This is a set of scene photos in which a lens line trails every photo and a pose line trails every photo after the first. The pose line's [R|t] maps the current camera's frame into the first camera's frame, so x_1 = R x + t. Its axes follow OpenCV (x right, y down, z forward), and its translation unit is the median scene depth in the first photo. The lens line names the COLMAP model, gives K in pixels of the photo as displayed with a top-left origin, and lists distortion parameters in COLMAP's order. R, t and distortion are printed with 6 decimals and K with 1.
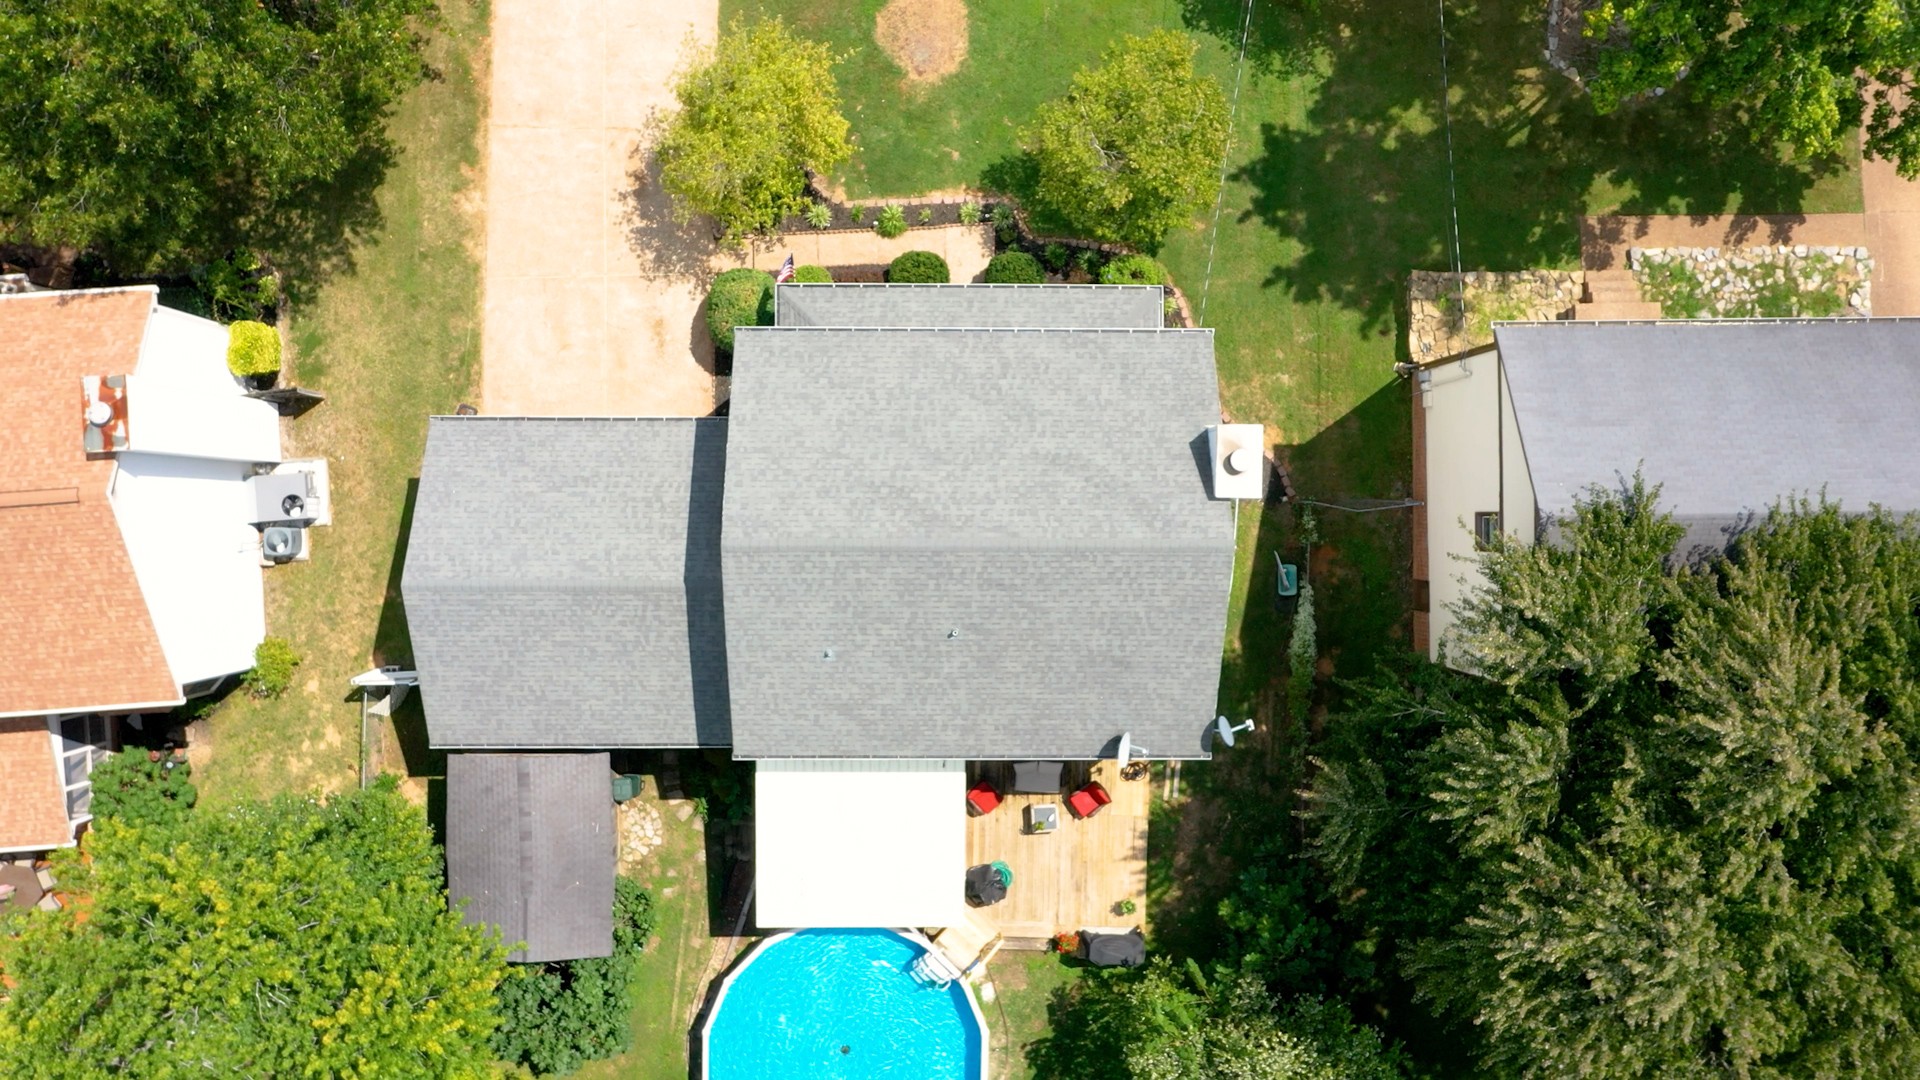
lens RADIAL K [[1715.5, 0, 960.0], [0, 1715.5, 540.0], [0, 0, 1]] dist [0.002526, -0.000641]
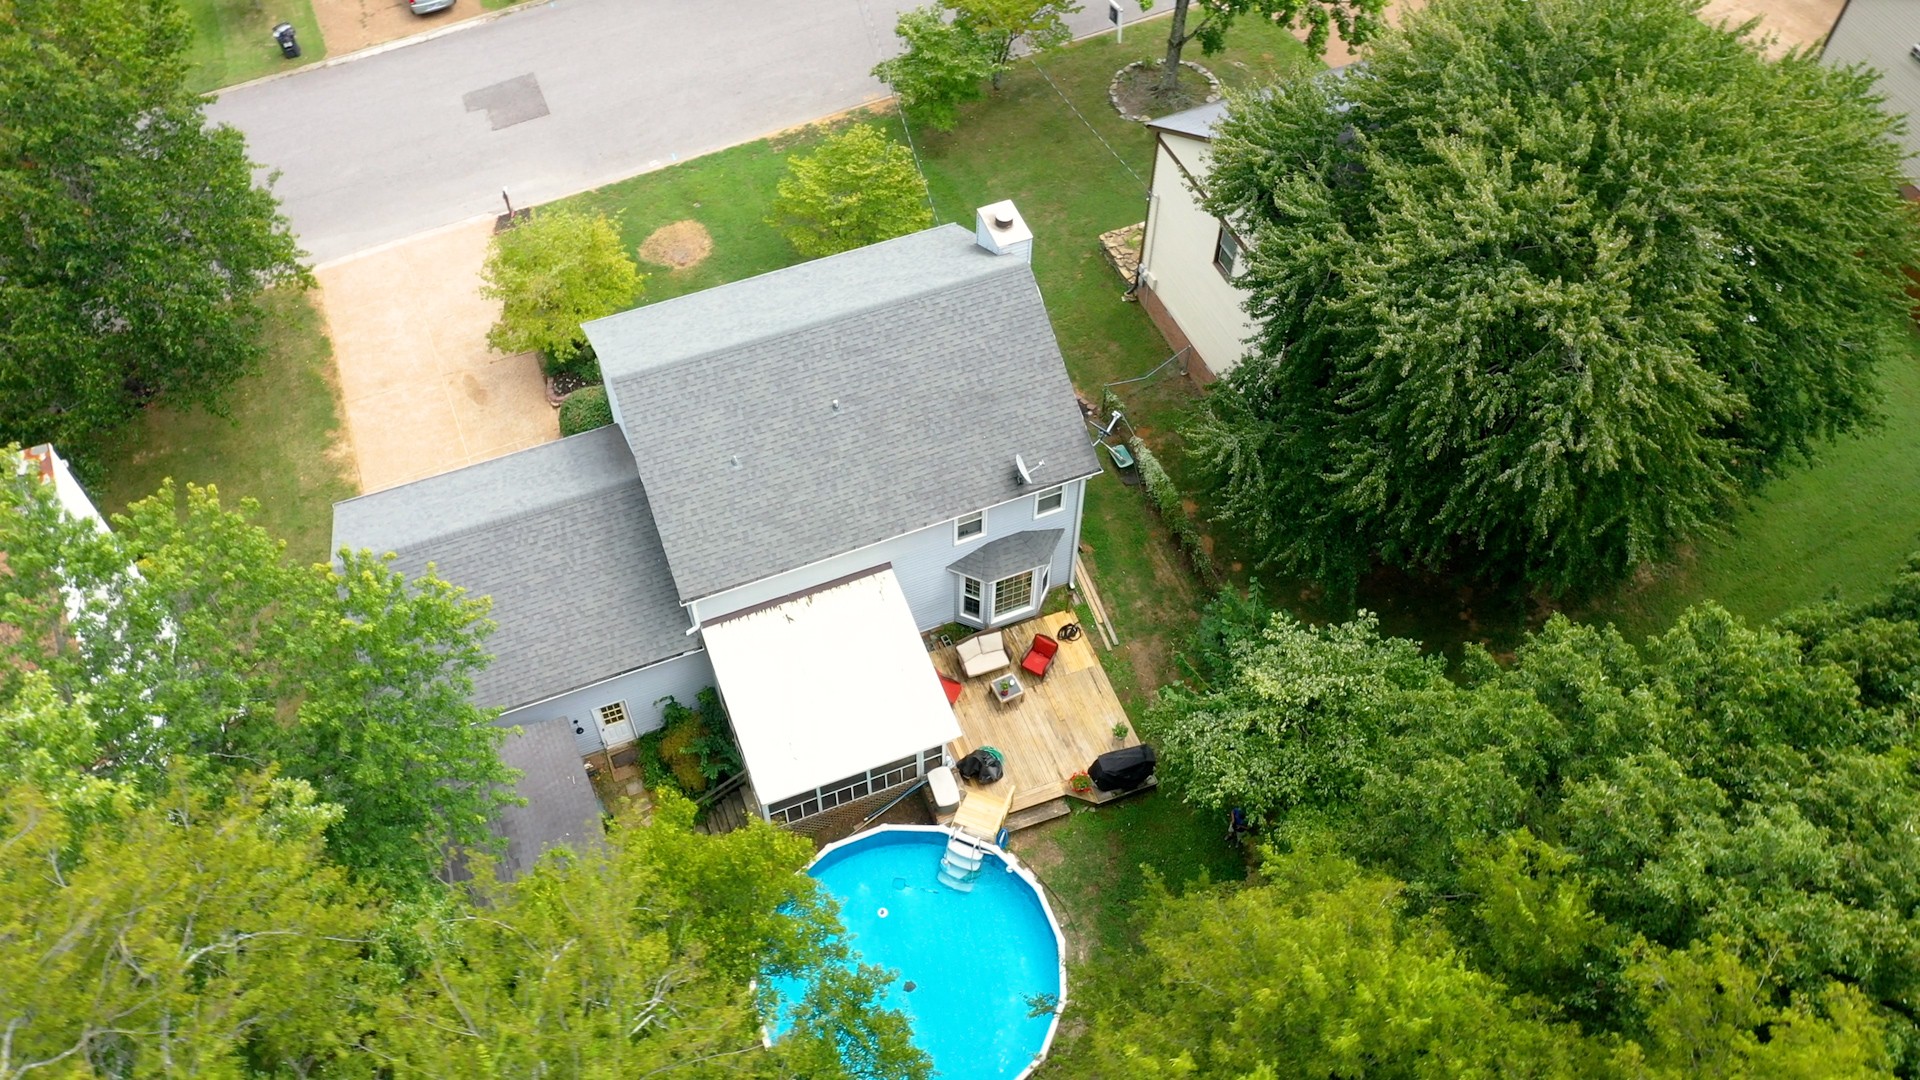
lens RADIAL K [[1715.5, 0, 960.0], [0, 1715.5, 540.0], [0, 0, 1]] dist [0.002526, -0.000641]
pose [[0.926290, -0.308168, 0.216838, -0.184496], [0.375483, 0.706618, -0.599753, 0.763206], [0.031603, 0.636965, 0.770245, 0.182445]]
